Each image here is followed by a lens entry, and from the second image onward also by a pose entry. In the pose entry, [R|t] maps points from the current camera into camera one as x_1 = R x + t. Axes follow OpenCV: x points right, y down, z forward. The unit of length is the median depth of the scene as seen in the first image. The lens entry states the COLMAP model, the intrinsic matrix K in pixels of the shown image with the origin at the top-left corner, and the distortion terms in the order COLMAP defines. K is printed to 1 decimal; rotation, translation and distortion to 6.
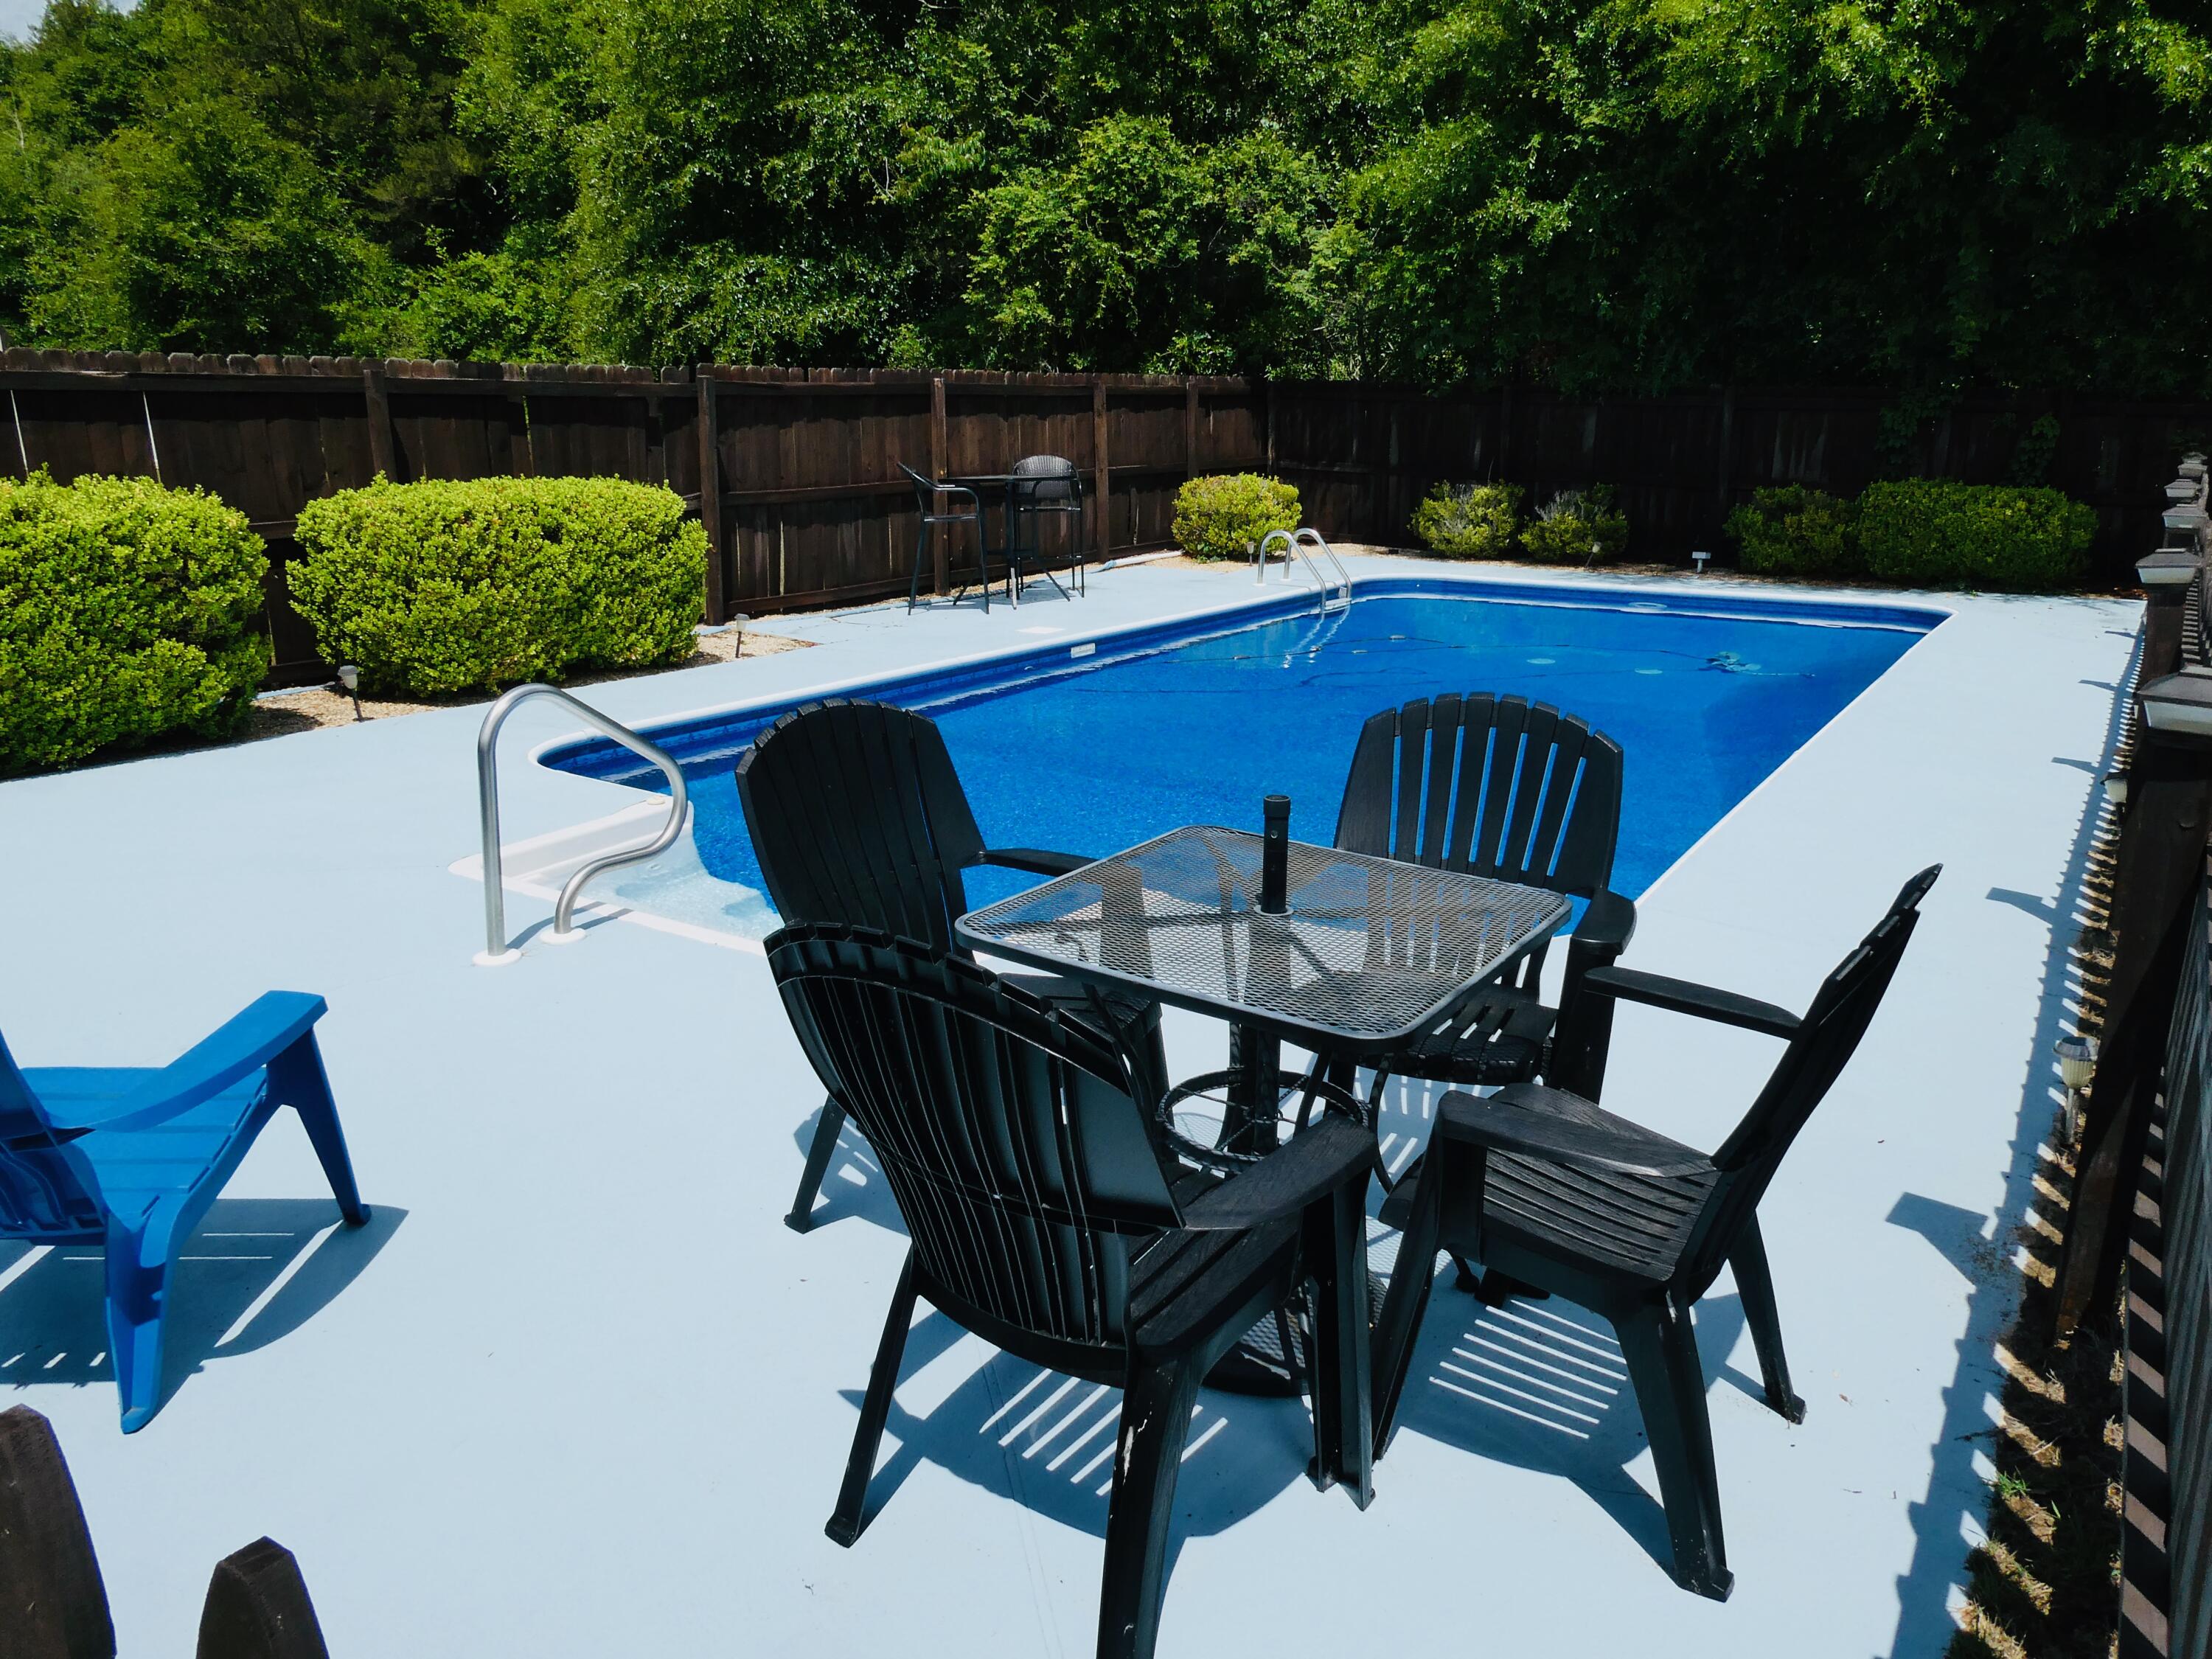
lens RADIAL K [[1566.4, 0, 1106.0], [0, 1566.4, 829.5], [0, 0, 1]] dist [0.010531, 0.000736]
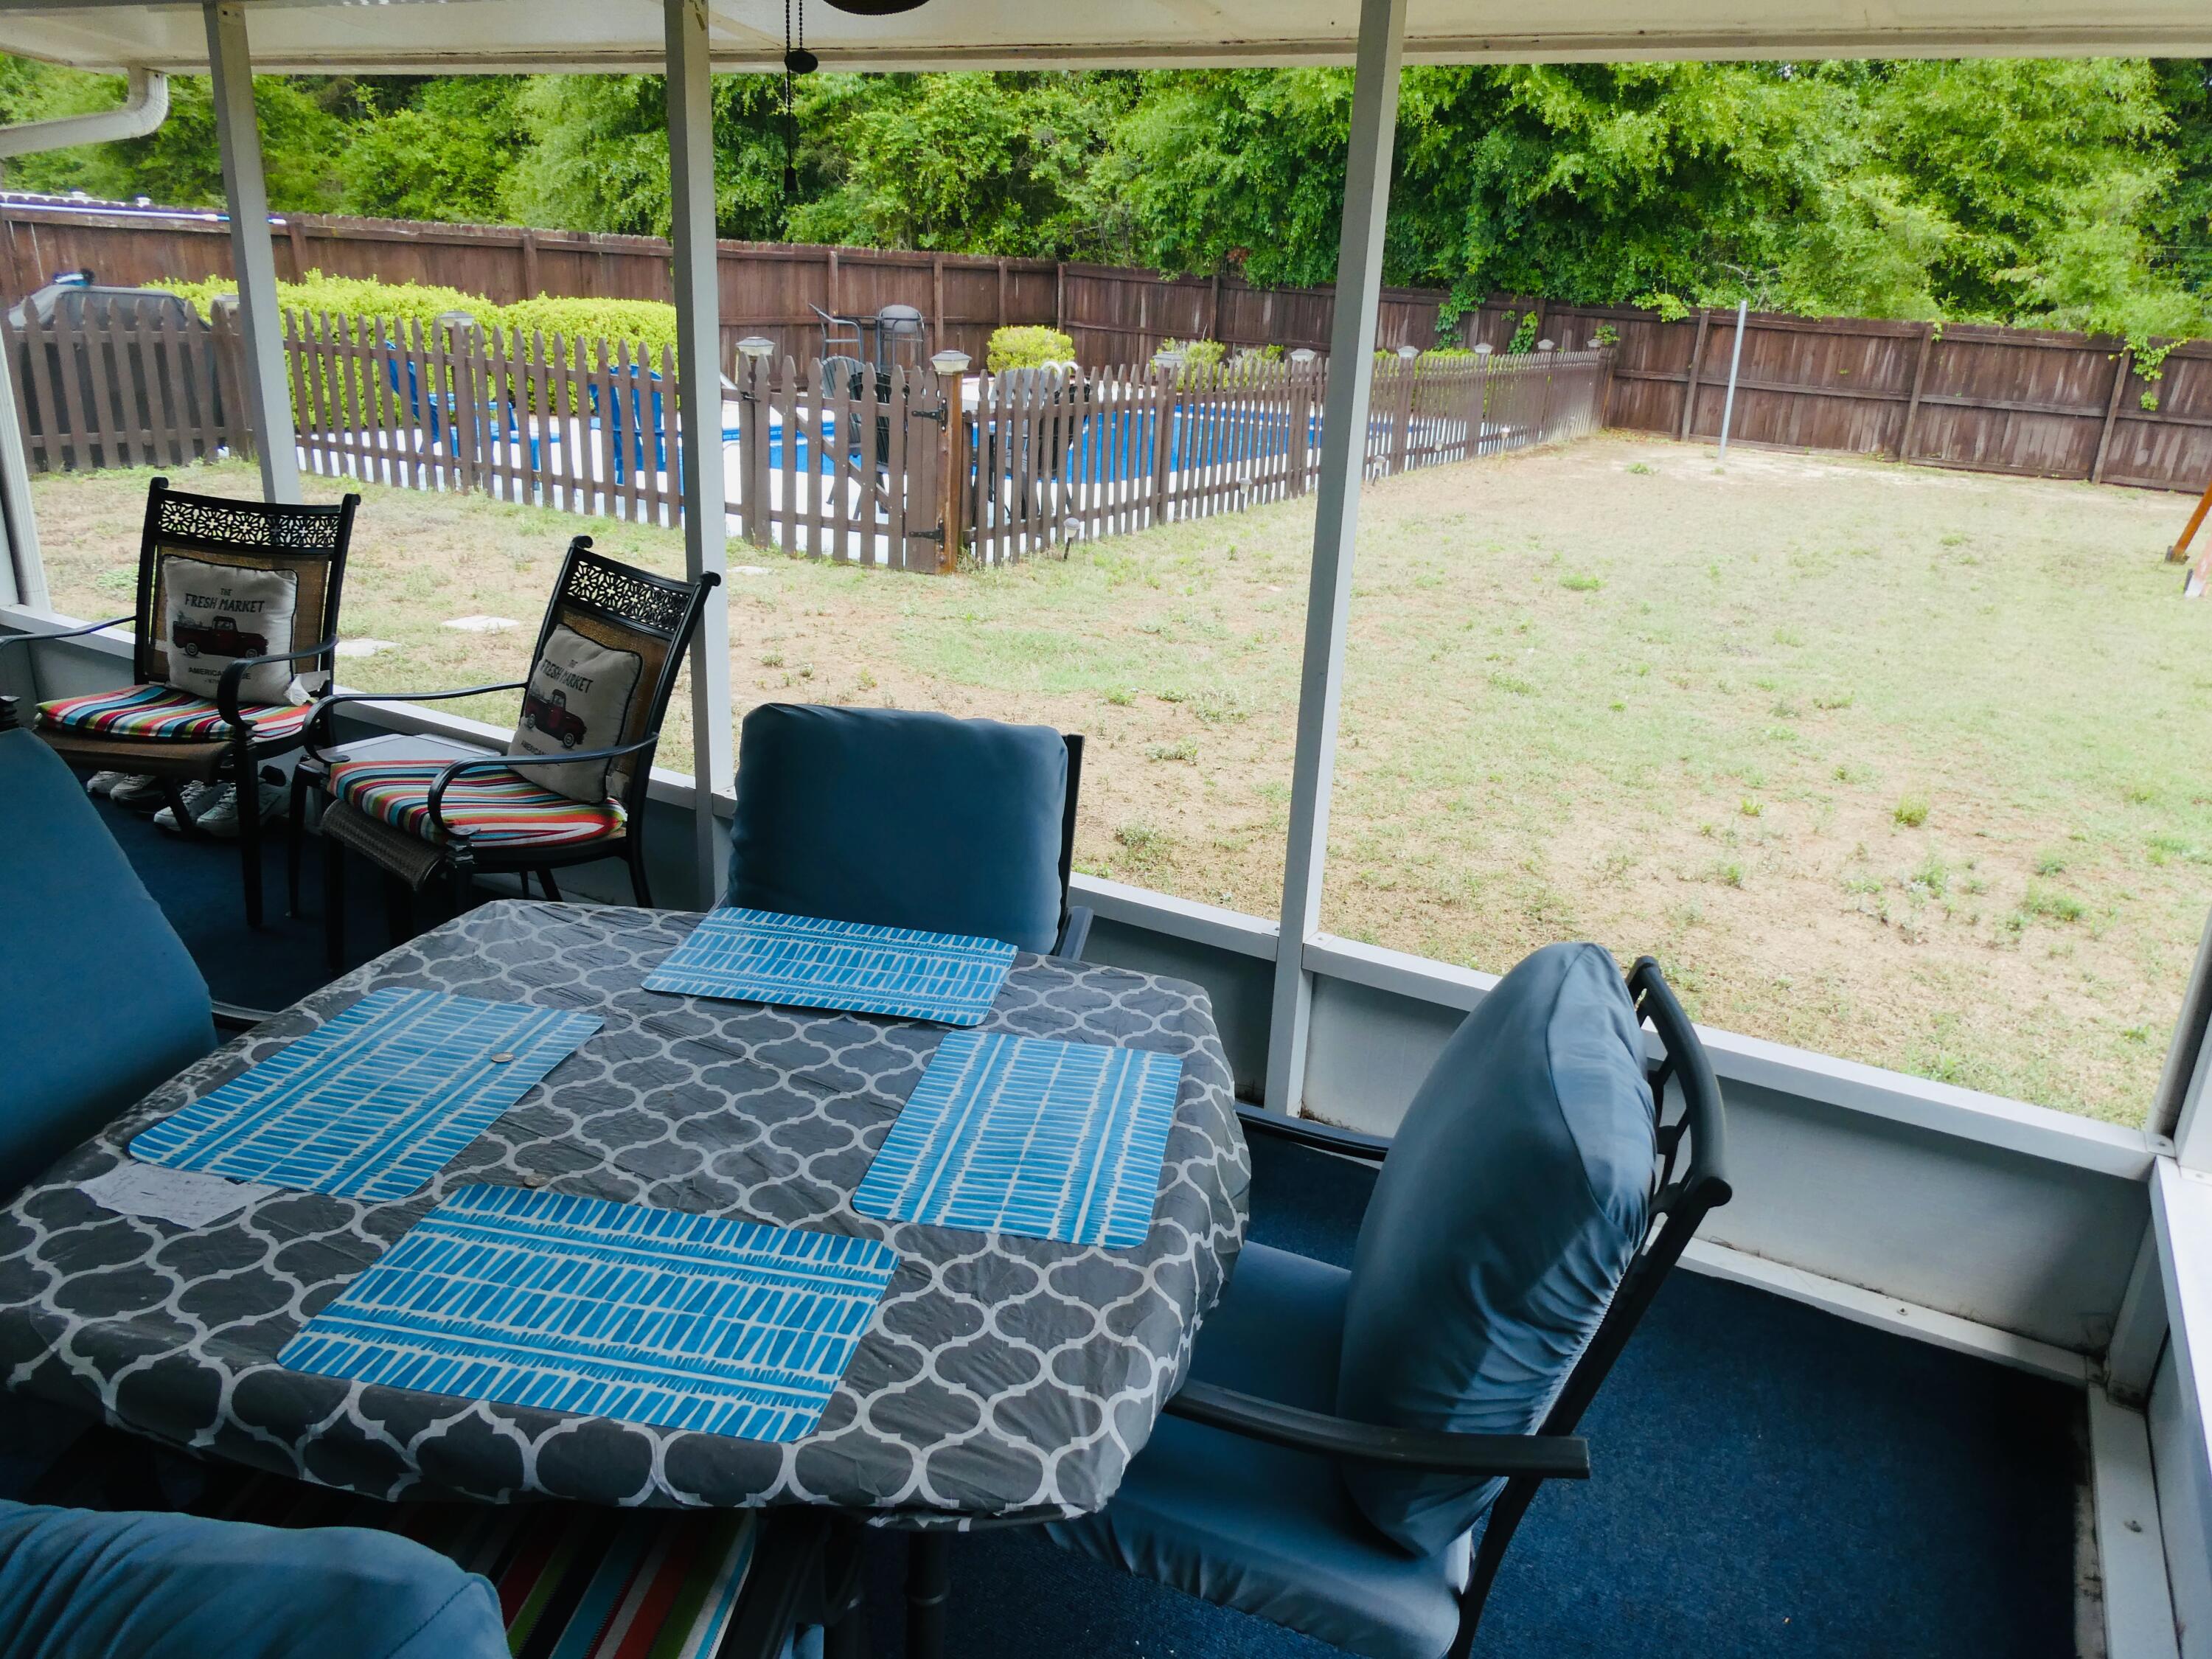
lens RADIAL K [[1529.0, 0, 1106.0], [0, 1529.0, 829.5], [0, 0, 1]] dist [-0.003234, -0.007607]
pose [[0.994881, 0.016602, 0.099678, 0.016190], [-0.024817, 0.996344, 0.081748, 0.119029], [-0.097956, -0.083803, 0.991656, -0.448479]]
